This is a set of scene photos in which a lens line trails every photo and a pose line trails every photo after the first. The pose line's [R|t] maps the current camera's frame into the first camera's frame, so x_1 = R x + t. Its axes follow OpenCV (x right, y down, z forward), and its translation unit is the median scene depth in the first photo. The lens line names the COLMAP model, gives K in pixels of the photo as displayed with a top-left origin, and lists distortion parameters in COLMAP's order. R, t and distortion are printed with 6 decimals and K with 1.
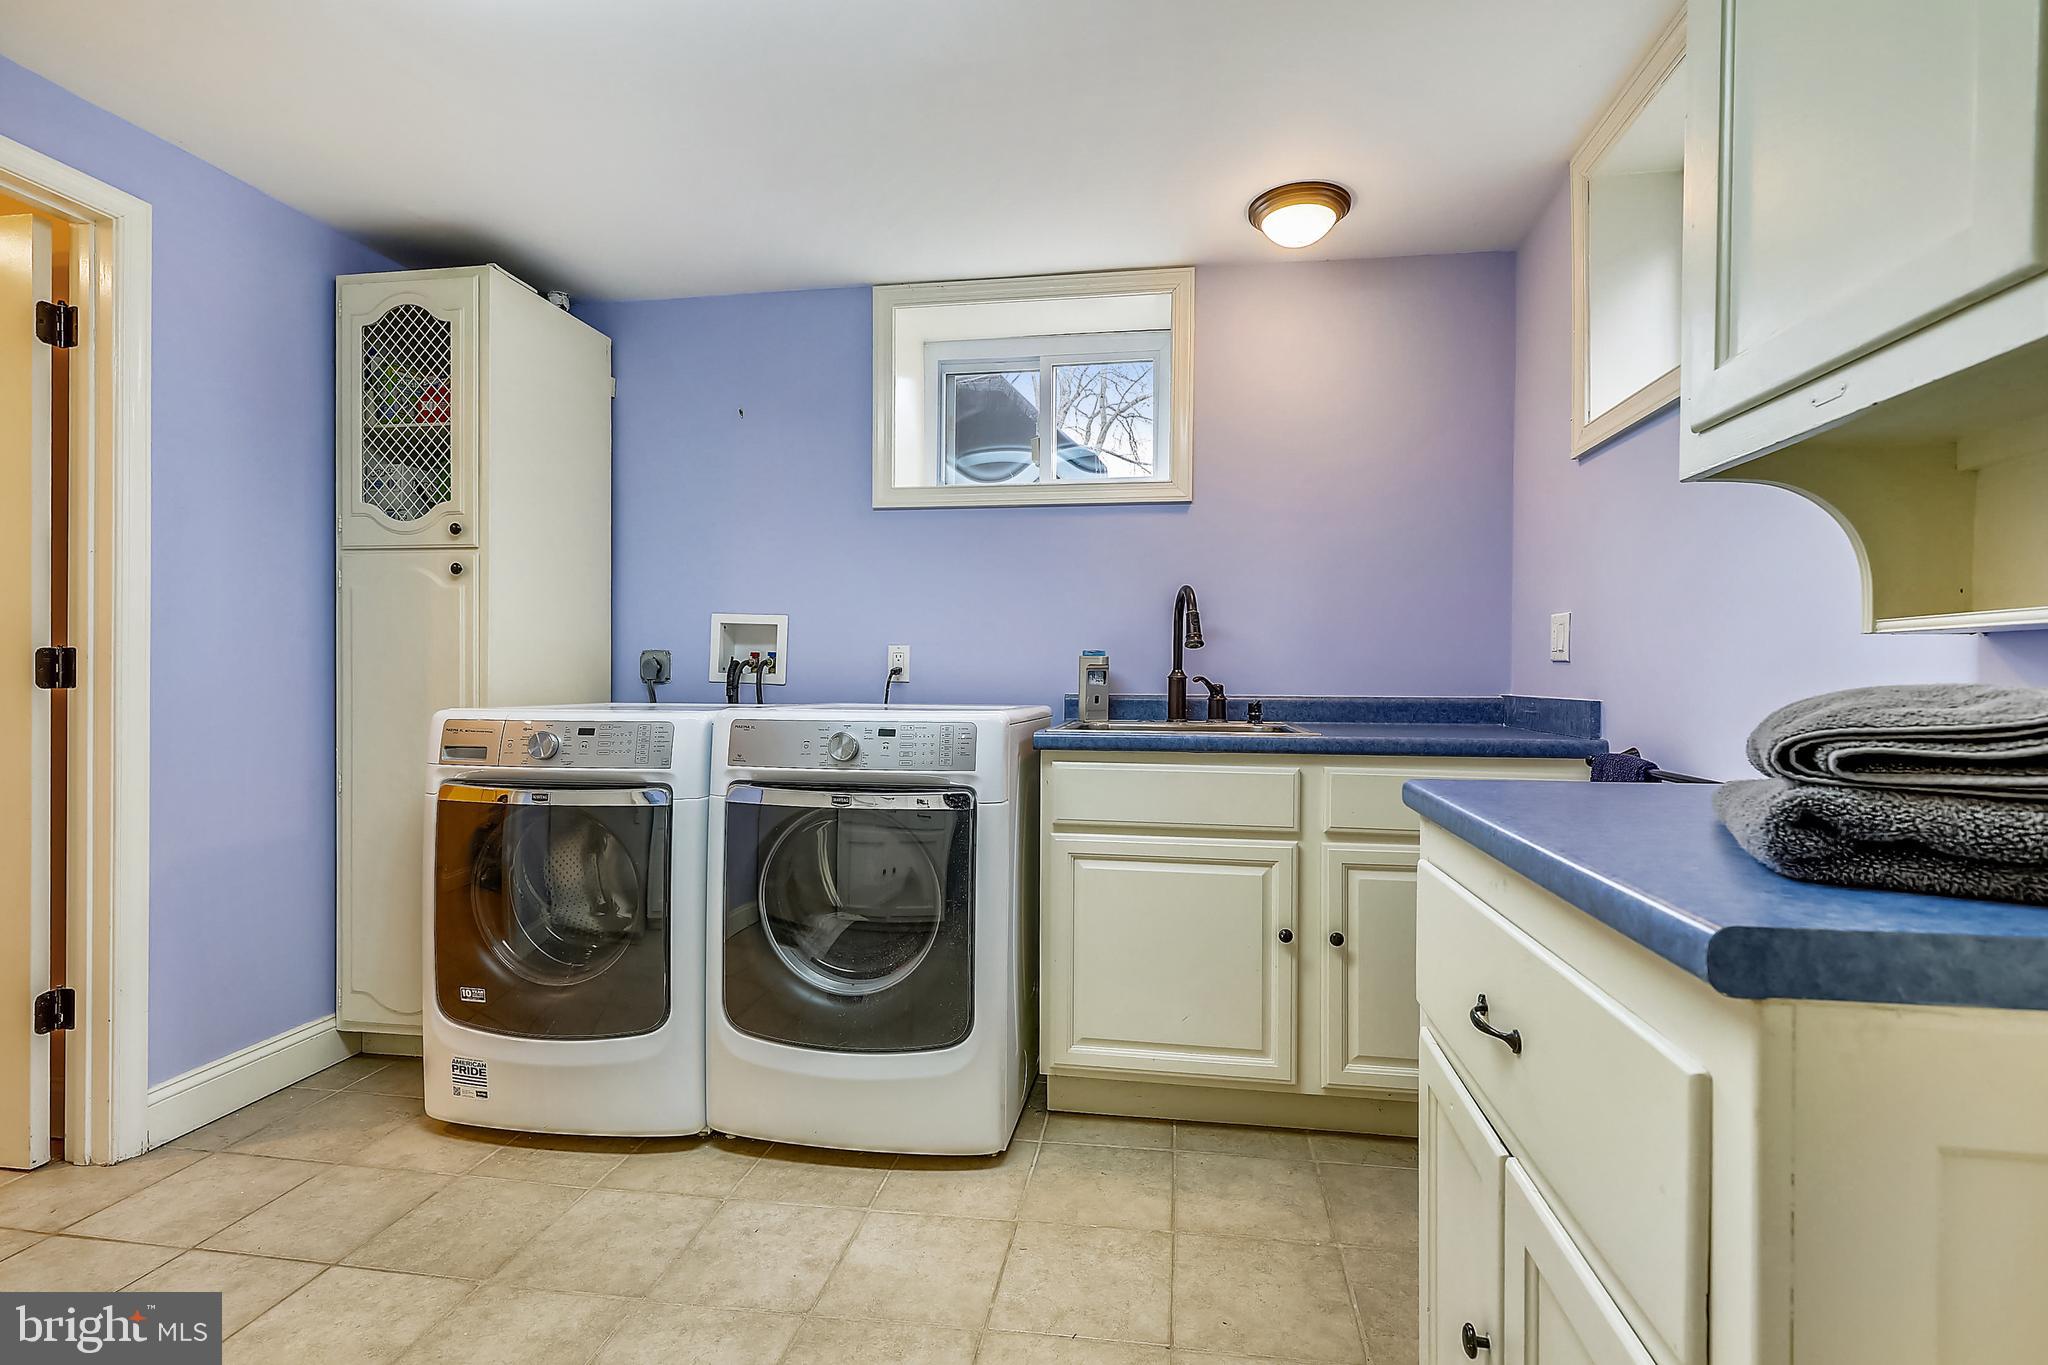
lens RADIAL K [[926.2, 0, 1046.1], [0, 926.2, 682.4], [0, 0, 1]] dist [0.002807, 0.000225]
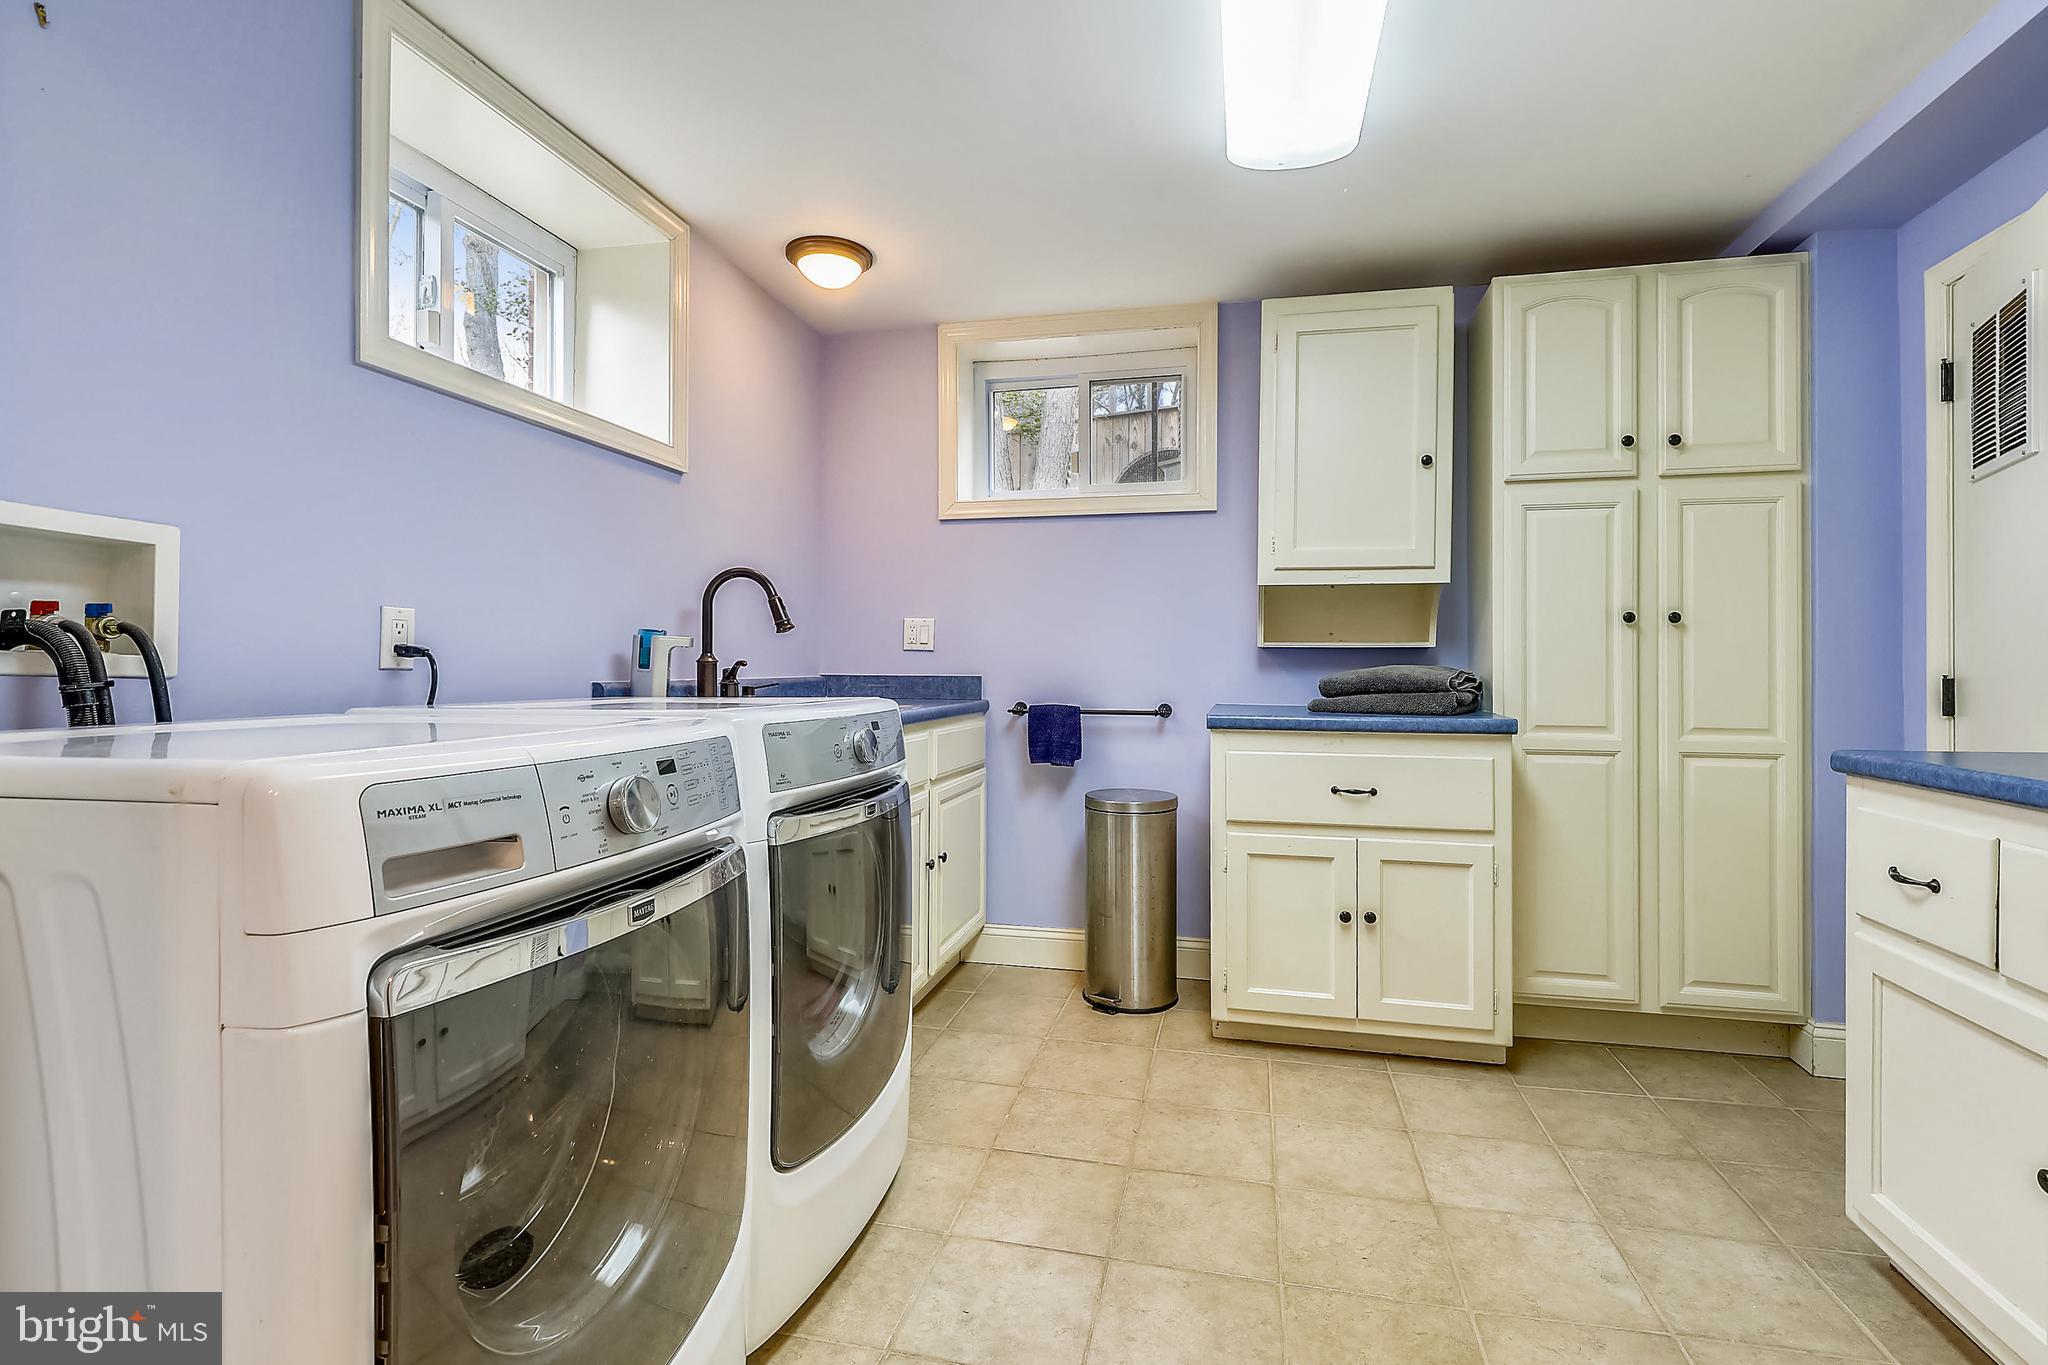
lens RADIAL K [[926.2, 0, 1045.1], [0, 926.2, 669.2], [0, 0, 1]] dist [0.002807, 0.000225]
pose [[0.076988, -0.008960, 0.996992, -1.003995], [0.003036, 0.999957, 0.008752, -0.005625], [-0.997027, 0.002353, 0.077012, 0.750651]]
